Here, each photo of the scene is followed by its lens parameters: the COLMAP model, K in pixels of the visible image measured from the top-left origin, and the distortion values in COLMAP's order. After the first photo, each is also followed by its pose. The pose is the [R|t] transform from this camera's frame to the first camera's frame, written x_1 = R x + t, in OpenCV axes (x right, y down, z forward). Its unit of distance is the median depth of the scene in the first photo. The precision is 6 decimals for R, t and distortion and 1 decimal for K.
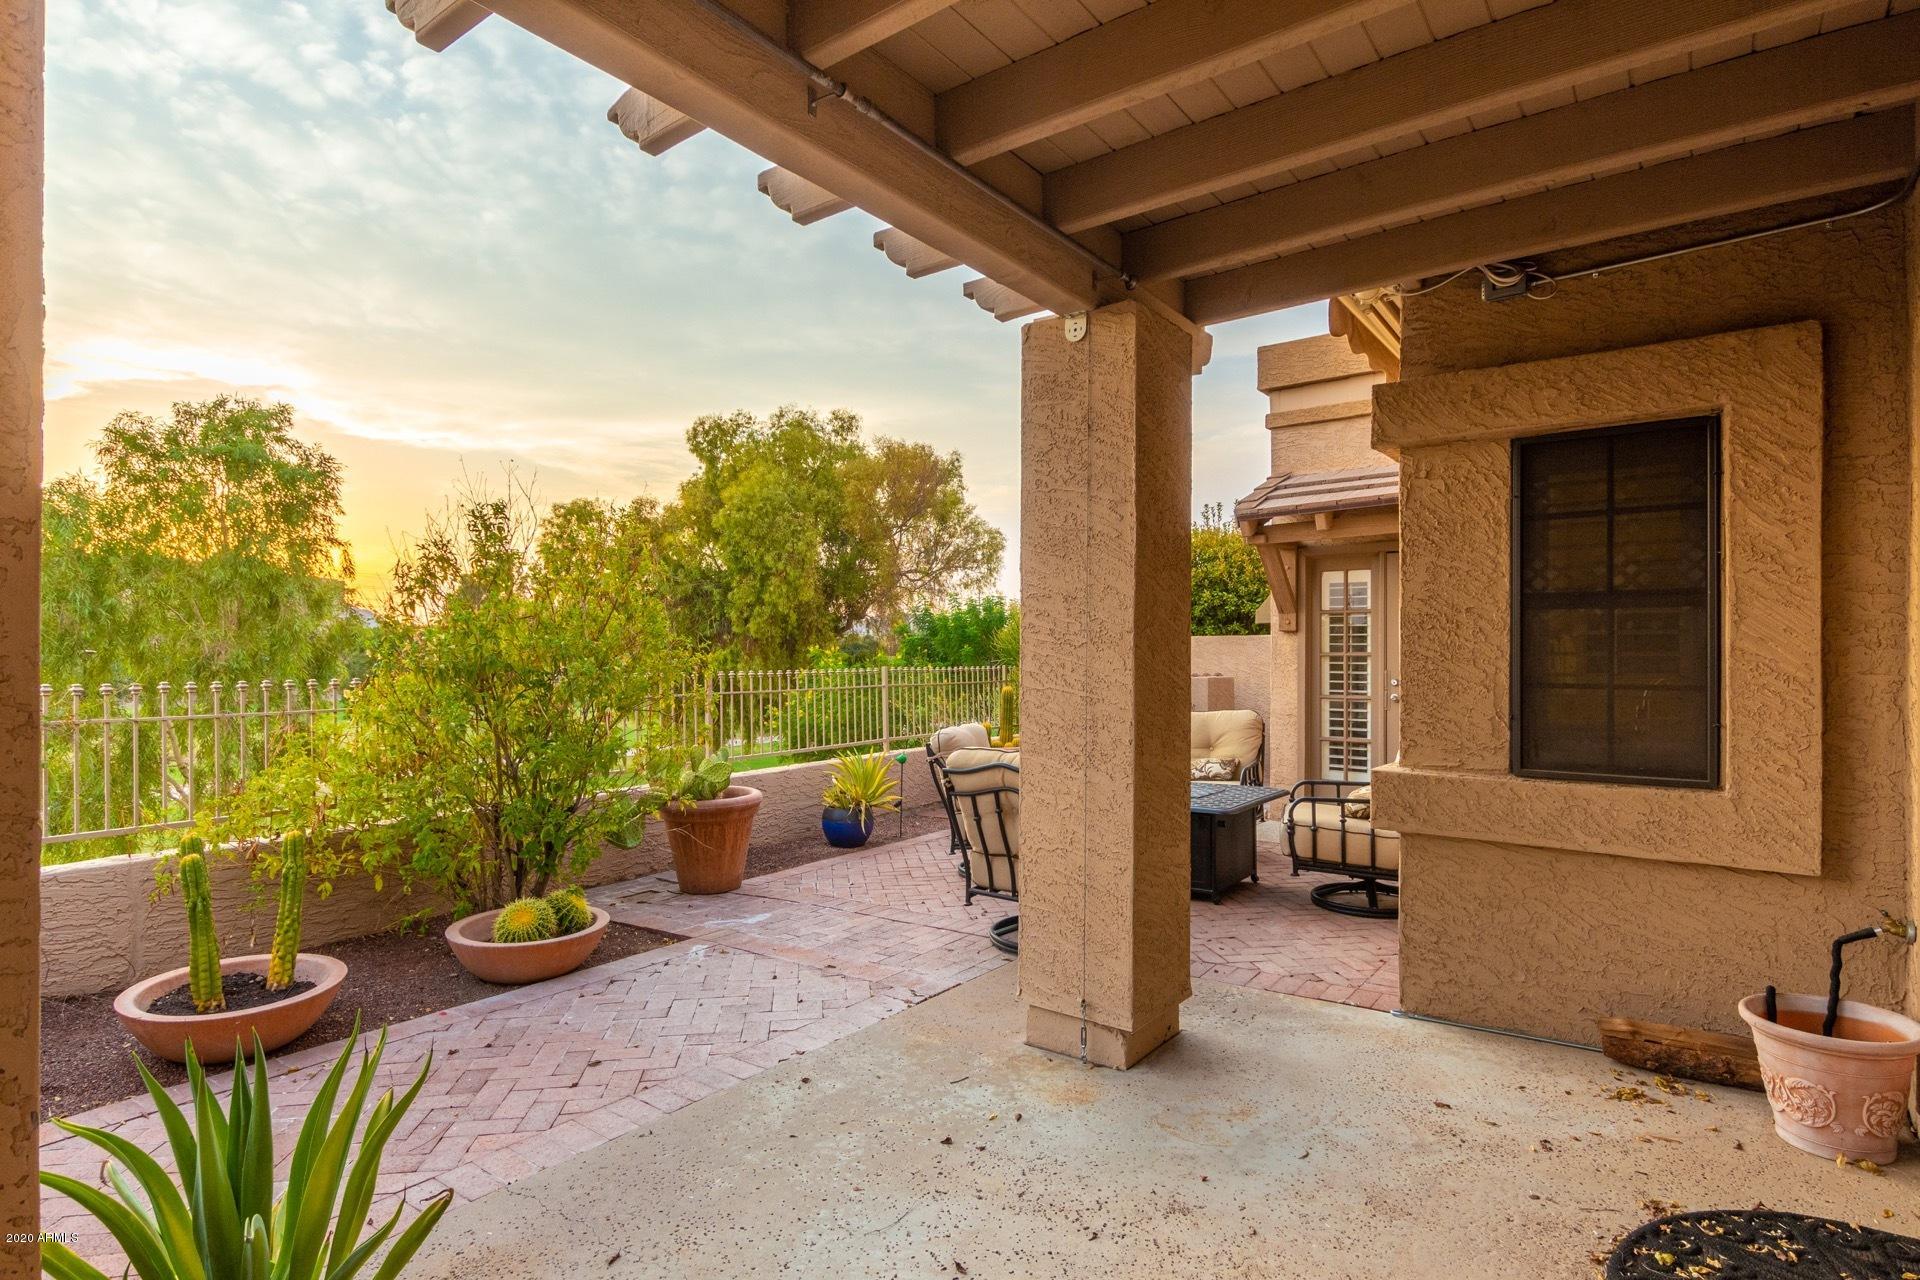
lens RADIAL K [[988.6, 0, 960.0], [0, 988.6, 640.0], [0, 0, 1]] dist [0.004856, 0.000461]
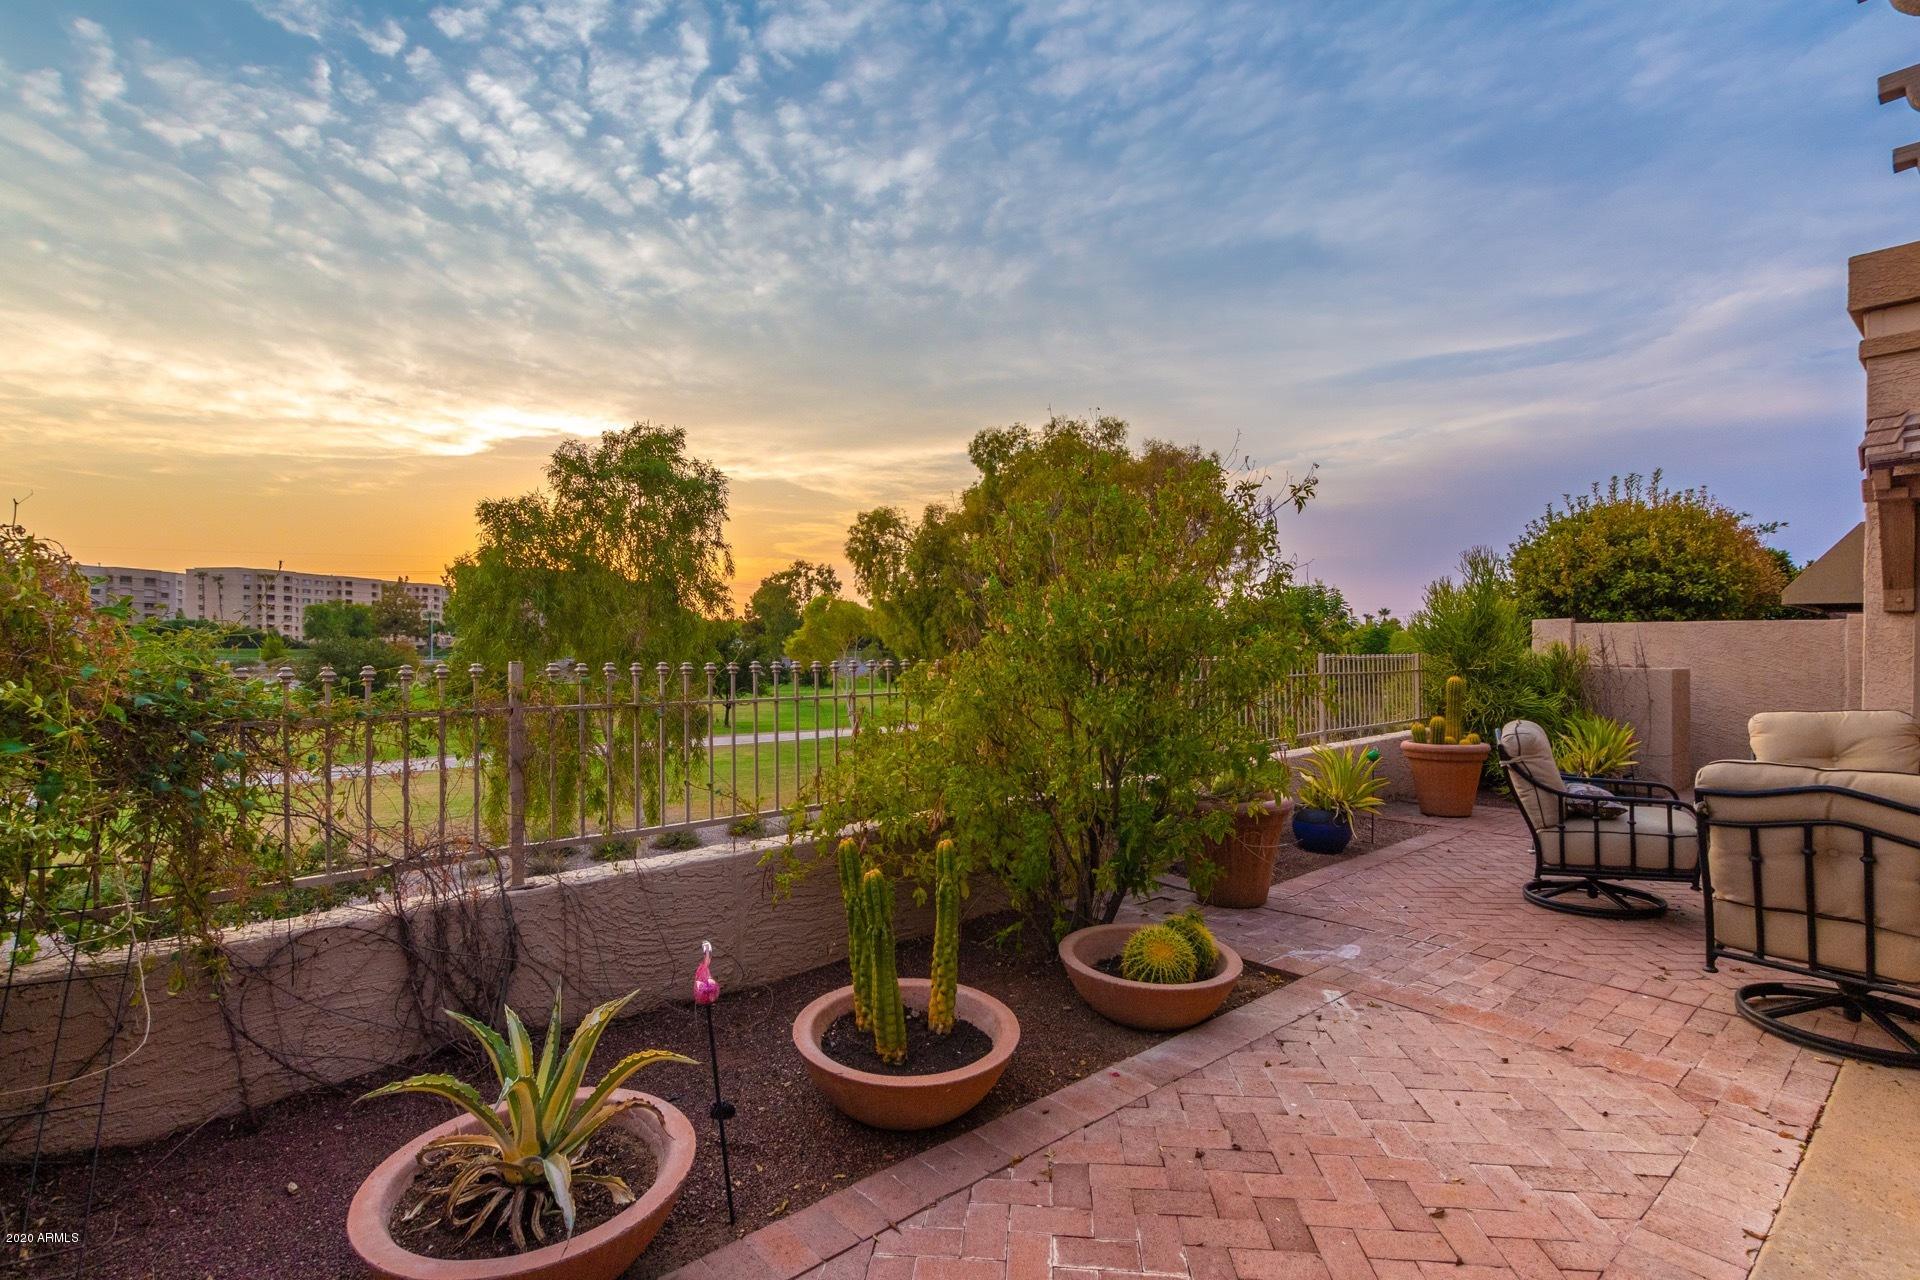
lens RADIAL K [[878.5, 0, 960.0], [0, 878.5, 640.0], [0, 0, 1]] dist [0.005602, 0.000221]
pose [[0.971027, 0.002608, -0.238956, -0.148738], [-0.000550, 0.999962, 0.008679, 0.005204], [0.238969, -0.008296, 0.970992, 0.086598]]
